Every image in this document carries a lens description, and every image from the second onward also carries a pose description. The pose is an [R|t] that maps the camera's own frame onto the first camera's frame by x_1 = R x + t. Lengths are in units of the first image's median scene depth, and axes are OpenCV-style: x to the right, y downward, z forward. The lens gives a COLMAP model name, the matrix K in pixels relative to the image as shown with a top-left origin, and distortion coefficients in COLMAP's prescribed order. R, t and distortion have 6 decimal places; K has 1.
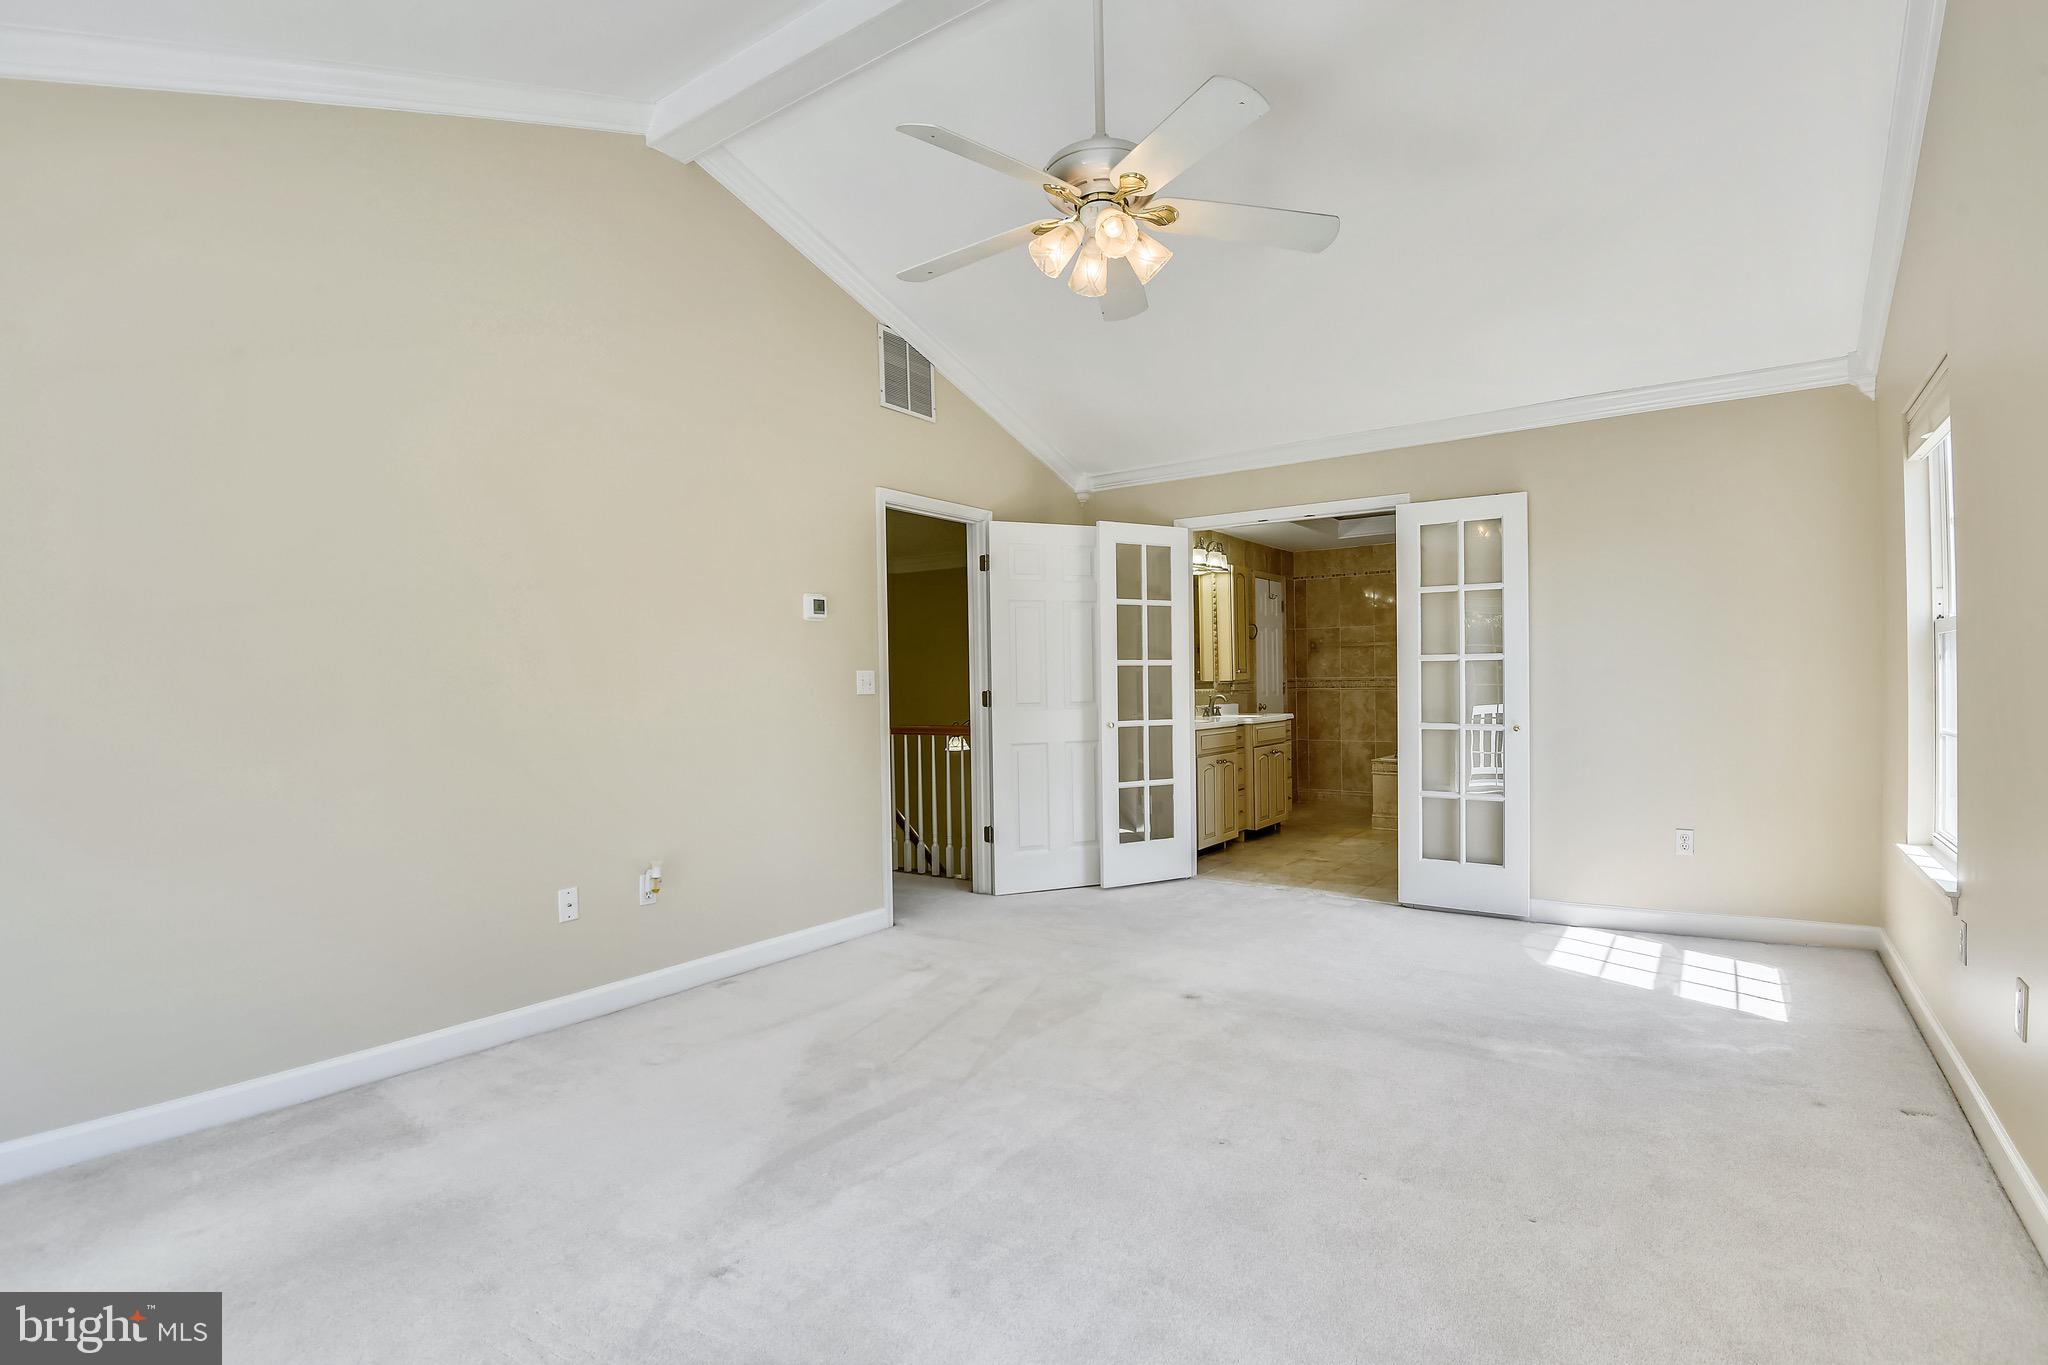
lens RADIAL K [[963.4, 0, 1039.7], [0, 963.4, 687.9], [0, 0, 1]] dist [0.000019, 0.000290]
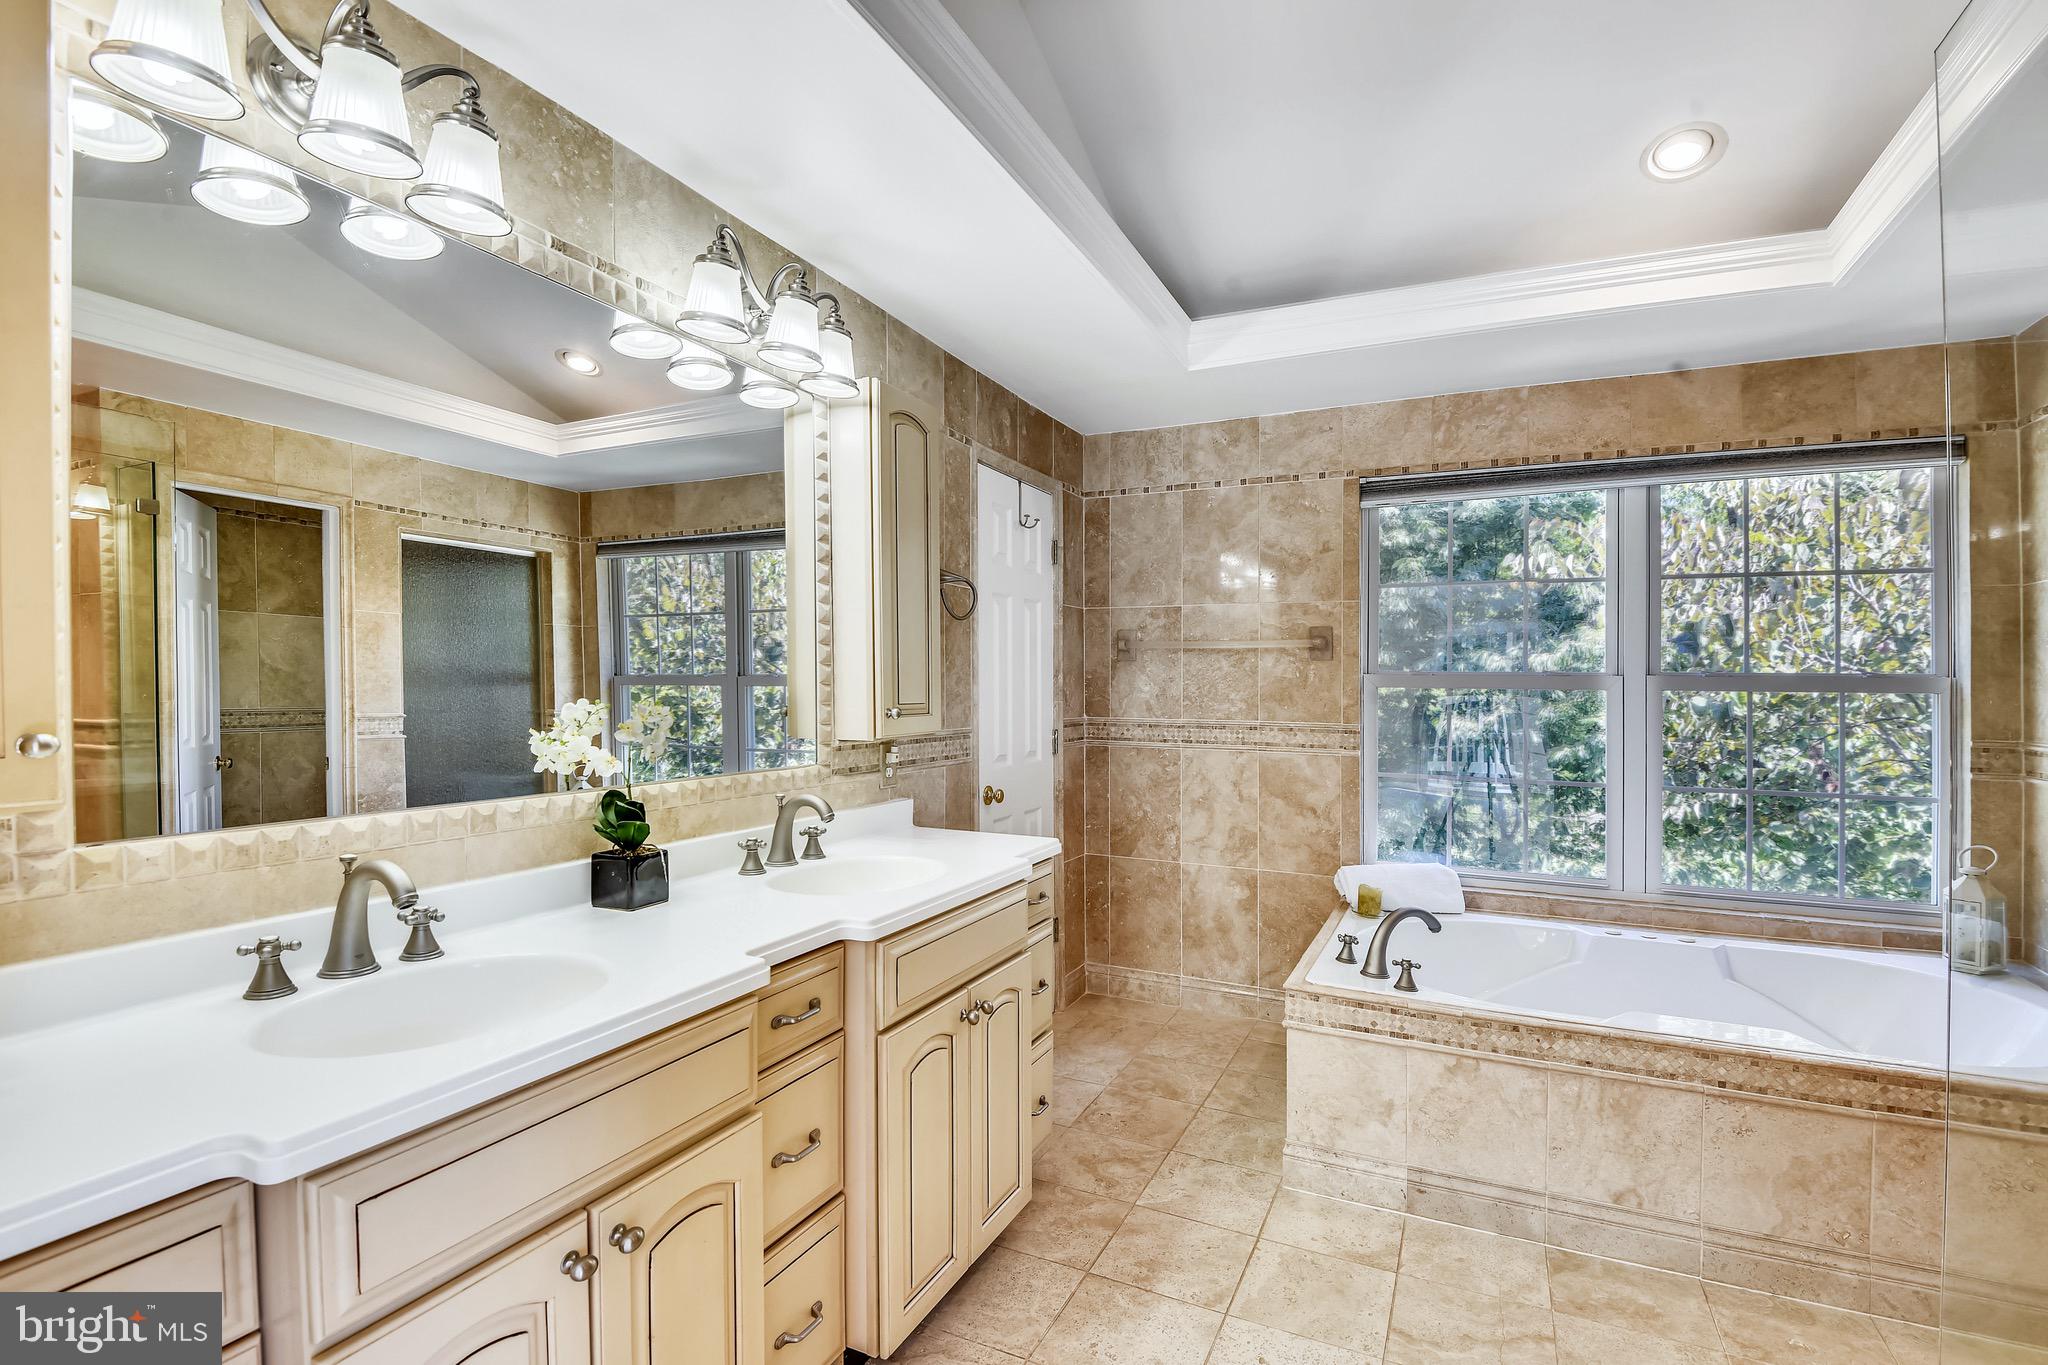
lens RADIAL K [[963.4, 0, 1021.0], [0, 963.4, 687.7], [0, 0, 1]] dist [0.000019, 0.000290]
pose [[0.985859, 0.016644, 0.166750, 0.166191], [-0.015098, 0.999830, -0.010537, -0.019411], [-0.166897, 0.007870, 0.985943, 0.578070]]
